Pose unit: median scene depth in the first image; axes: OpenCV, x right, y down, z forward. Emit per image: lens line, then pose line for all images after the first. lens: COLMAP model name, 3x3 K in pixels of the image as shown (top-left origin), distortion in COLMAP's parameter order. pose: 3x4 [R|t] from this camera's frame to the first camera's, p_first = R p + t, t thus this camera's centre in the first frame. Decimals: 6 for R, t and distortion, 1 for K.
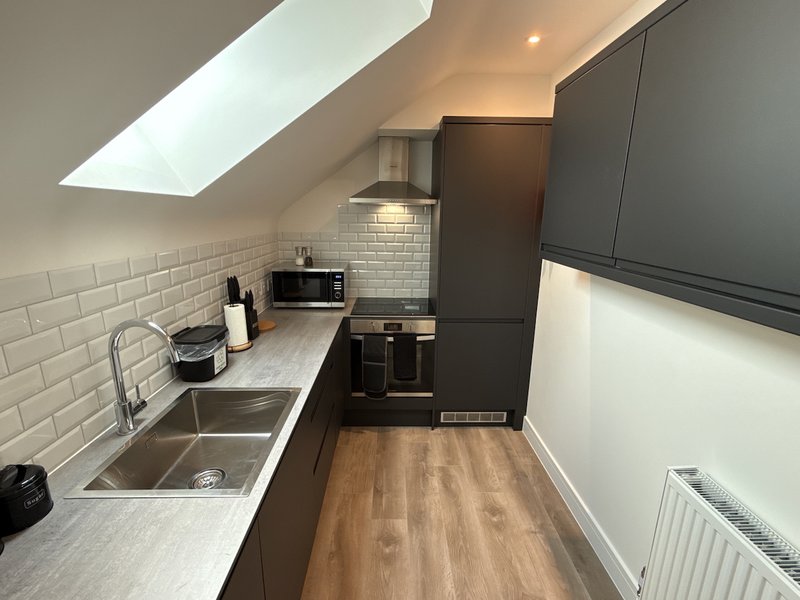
lens RADIAL K [[362.3, 0, 399.6], [0, 362.3, 302.2], [0, 0, 1]] dist [0.000815, -0.000291]
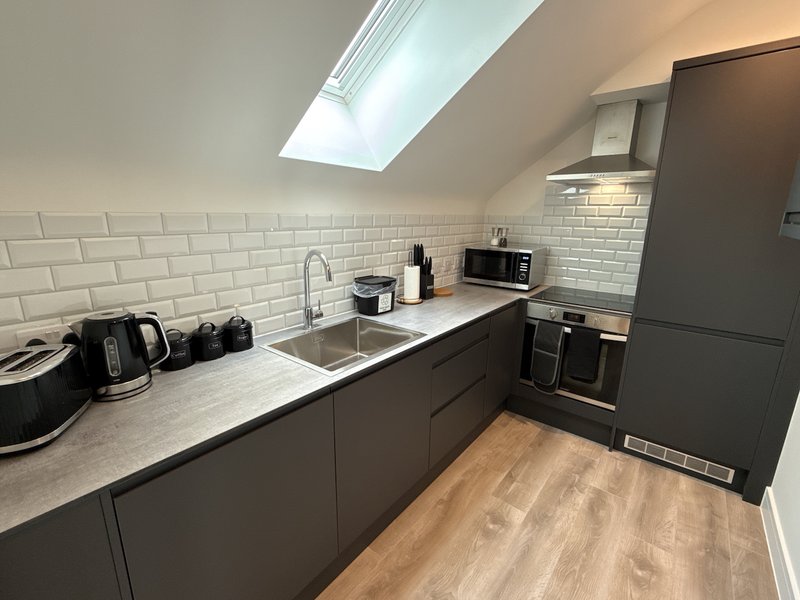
lens RADIAL K [[362.3, 0, 399.6], [0, 362.3, 302.2], [0, 0, 1]] dist [0.000815, -0.000291]
pose [[0.764180, 0.150061, -0.627304, 0.219913], [-0.156377, 0.986648, 0.045523, 0.060756], [0.625759, 0.063308, 0.777443, 0.035325]]
